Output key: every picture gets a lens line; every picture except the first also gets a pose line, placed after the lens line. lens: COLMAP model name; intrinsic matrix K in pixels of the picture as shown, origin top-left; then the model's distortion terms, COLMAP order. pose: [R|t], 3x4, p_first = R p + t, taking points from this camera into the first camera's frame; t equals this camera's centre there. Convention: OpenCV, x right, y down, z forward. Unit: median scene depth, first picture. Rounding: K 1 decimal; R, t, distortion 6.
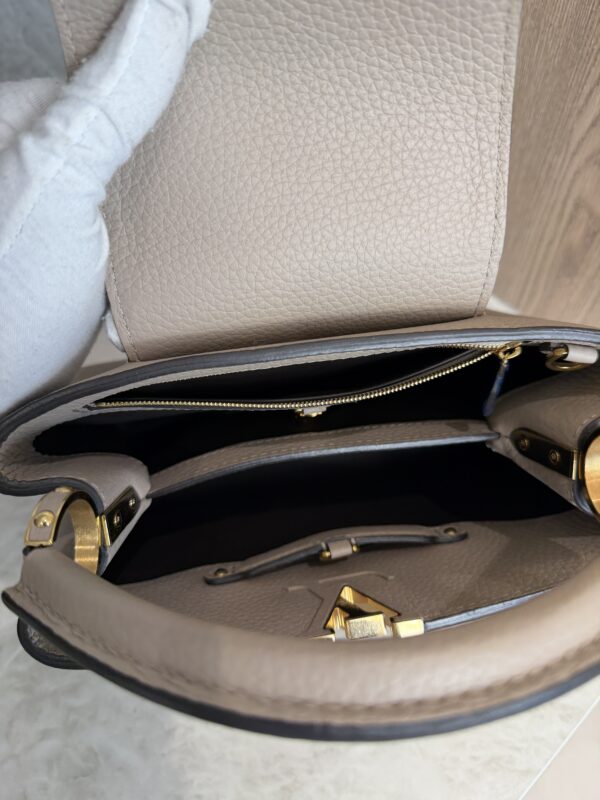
lens RADIAL K [[597.1, 0, 300.0], [0, 597.1, 400.0], [0, 0, 1]] dist [-0.033699, -0.001186]
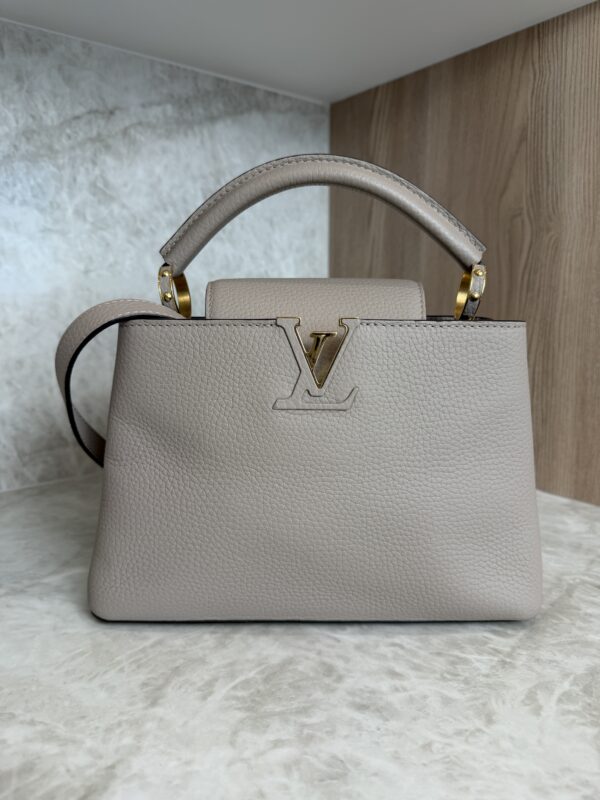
lens RADIAL K [[586.2, 0, 299.9], [0, 586.2, 398.0], [0, 0, 1]] dist [-0.029812, 0.005346]
pose [[0.998398, 0.034322, -0.044985, -0.327602], [-0.056124, 0.701803, -0.710156, 0.699925], [0.007197, 0.711543, 0.702605, 0.044522]]
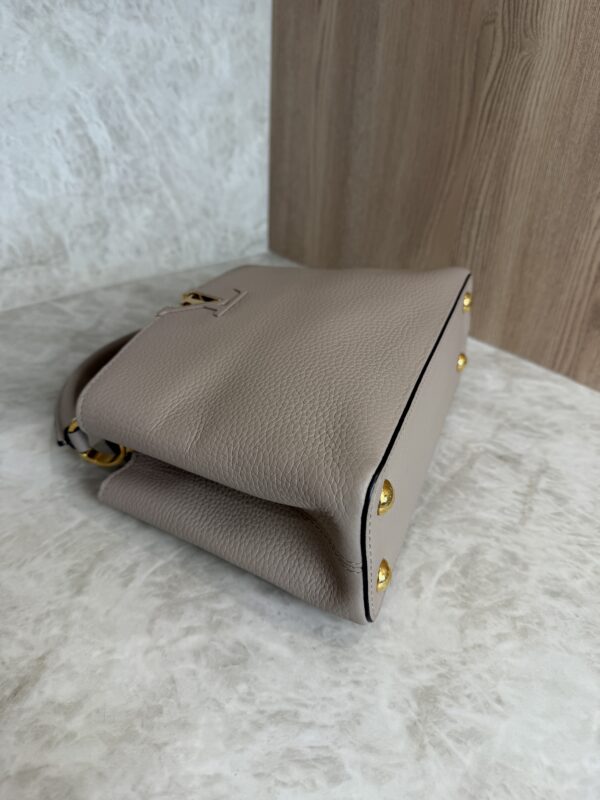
lens RADIAL K [[587.2, 0, 300.8], [0, 587.2, 401.9], [0, 0, 1]] dist [-0.033786, 0.006673]
pose [[0.996869, 0.055765, 0.056055, -0.279341], [-0.029908, 0.922200, -0.385554, 0.505617], [-0.073195, 0.382671, 0.920981, -0.048757]]
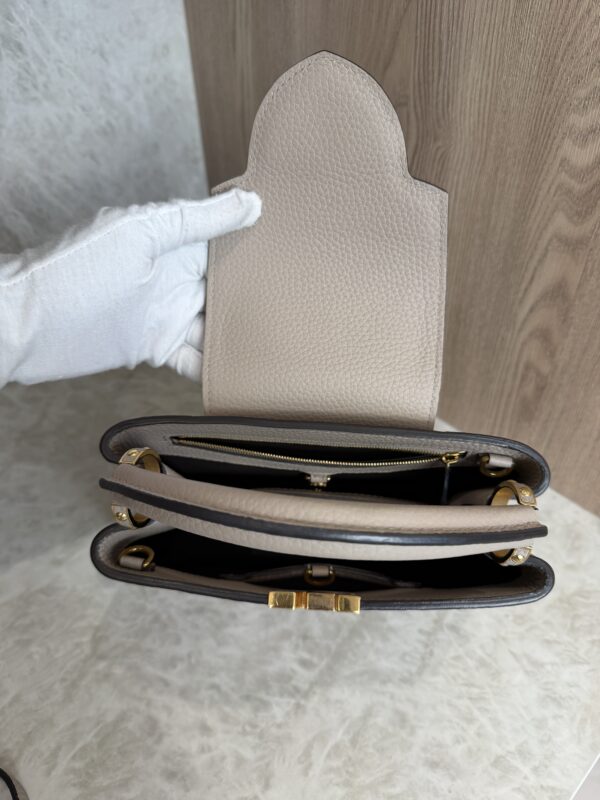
lens RADIAL K [[588.2, 0, 300.1], [0, 588.2, 399.0], [0, 0, 1]] dist [-0.033983, 0.003659]
pose [[0.999843, -0.011612, 0.013359, -0.045659], [0.014364, 0.973319, -0.229005, 0.024664], [-0.010343, 0.229161, 0.973334, -0.235852]]
